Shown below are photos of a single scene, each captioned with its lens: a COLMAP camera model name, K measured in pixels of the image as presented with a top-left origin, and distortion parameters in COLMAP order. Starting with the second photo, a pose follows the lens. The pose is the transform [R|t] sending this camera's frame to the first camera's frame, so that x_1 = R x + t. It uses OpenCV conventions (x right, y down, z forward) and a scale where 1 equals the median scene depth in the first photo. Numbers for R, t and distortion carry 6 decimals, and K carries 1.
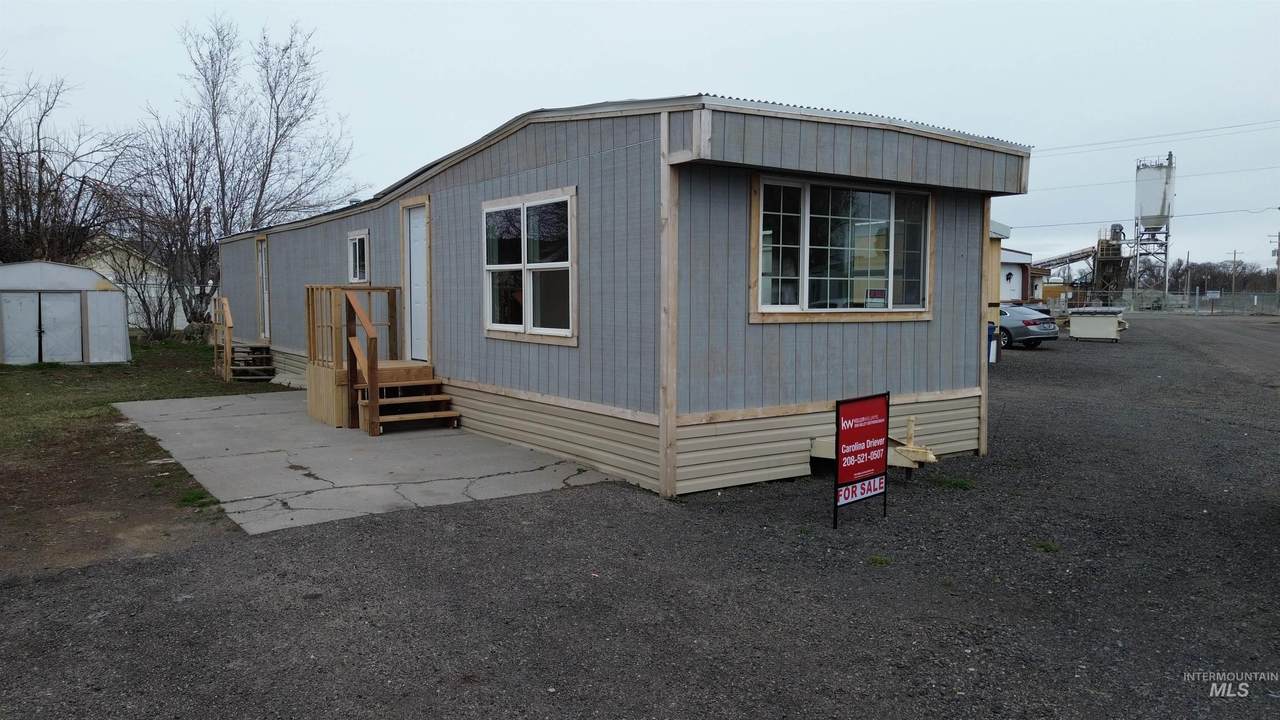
lens RADIAL K [[903.2, 0, 640.0], [0, 903.2, 360.0], [0, 0, 1]] dist [0.089861, -0.082253]
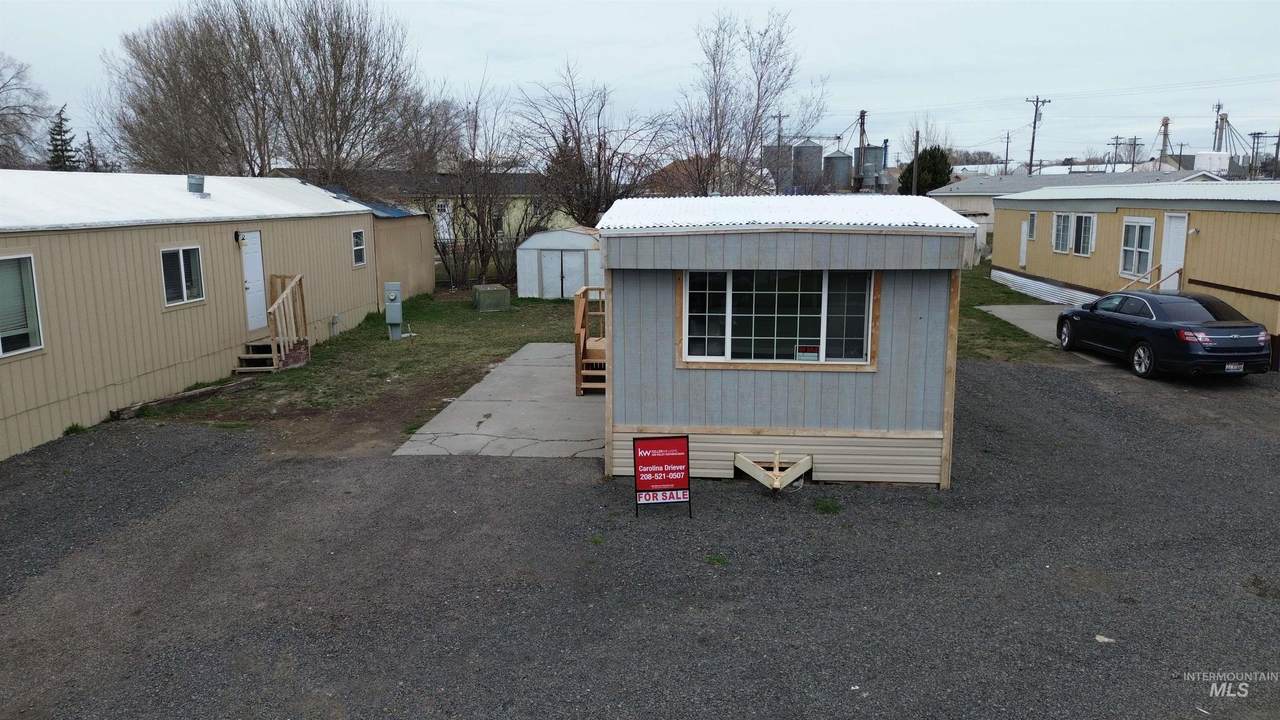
lens RADIAL K [[903.2, 0, 640.0], [0, 903.2, 360.0], [0, 0, 1]] dist [0.089861, -0.082253]
pose [[0.767908, 0.114462, -0.630250, 0.833074], [-0.039239, 0.990463, 0.132072, -0.204680], [0.639357, -0.076689, 0.765076, -0.115649]]
